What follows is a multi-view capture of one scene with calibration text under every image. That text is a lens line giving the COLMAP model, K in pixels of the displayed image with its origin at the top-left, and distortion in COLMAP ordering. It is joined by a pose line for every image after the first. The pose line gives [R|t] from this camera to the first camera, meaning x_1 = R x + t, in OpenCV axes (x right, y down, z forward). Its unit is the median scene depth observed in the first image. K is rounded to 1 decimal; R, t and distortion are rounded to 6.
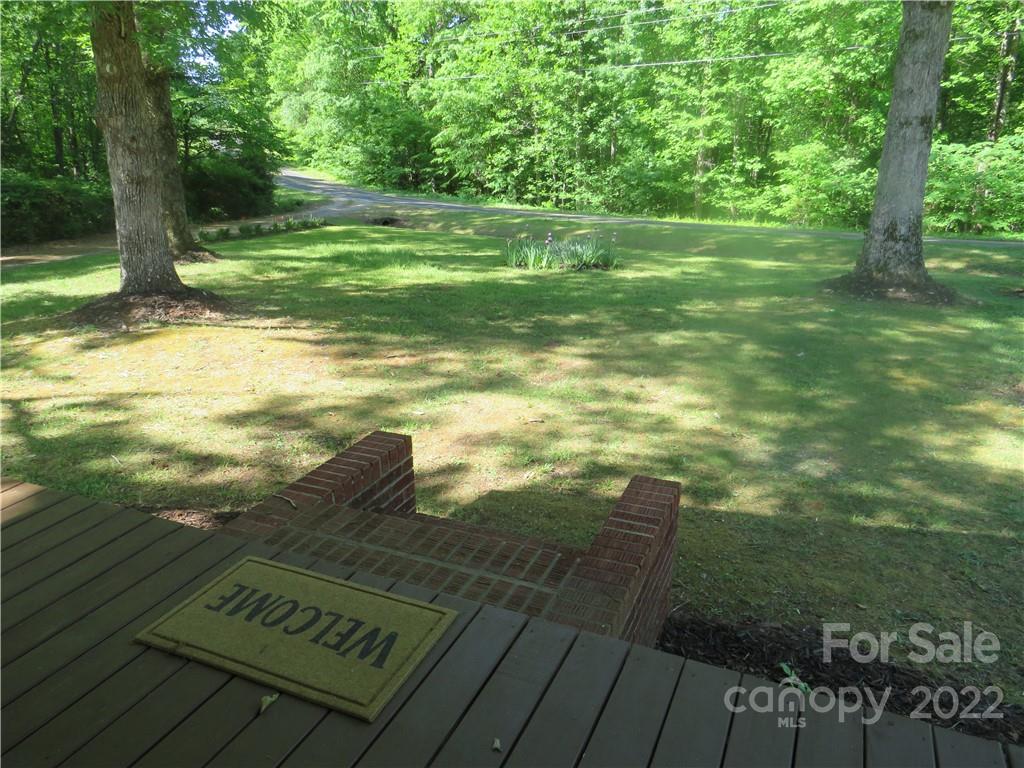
lens RADIAL K [[743.6, 0, 507.5], [0, 743.6, 381.7], [0, 0, 1]] dist [-0.000969, 0.000462]
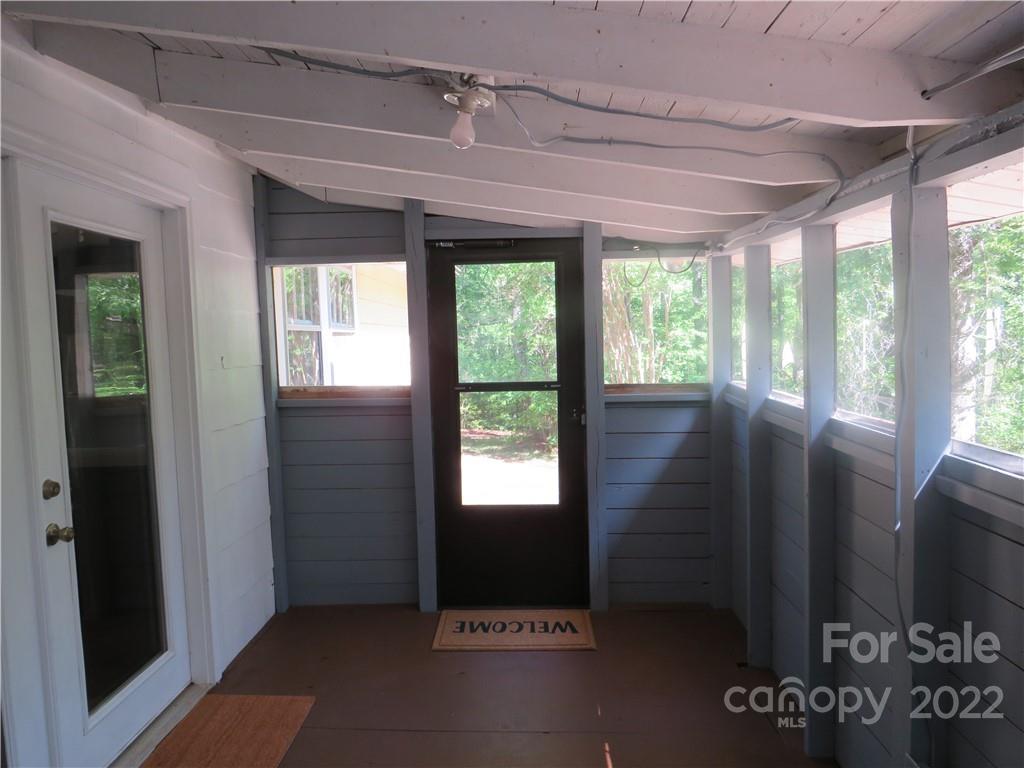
lens RADIAL K [[743.6, 0, 507.5], [0, 743.6, 381.7], [0, 0, 1]] dist [-0.000969, 0.000462]
pose [[0.920355, -0.048019, 0.388124, -0.353192], [0.147243, 0.961953, -0.230143, 0.060366], [-0.362306, 0.268962, 0.892409, -0.272565]]
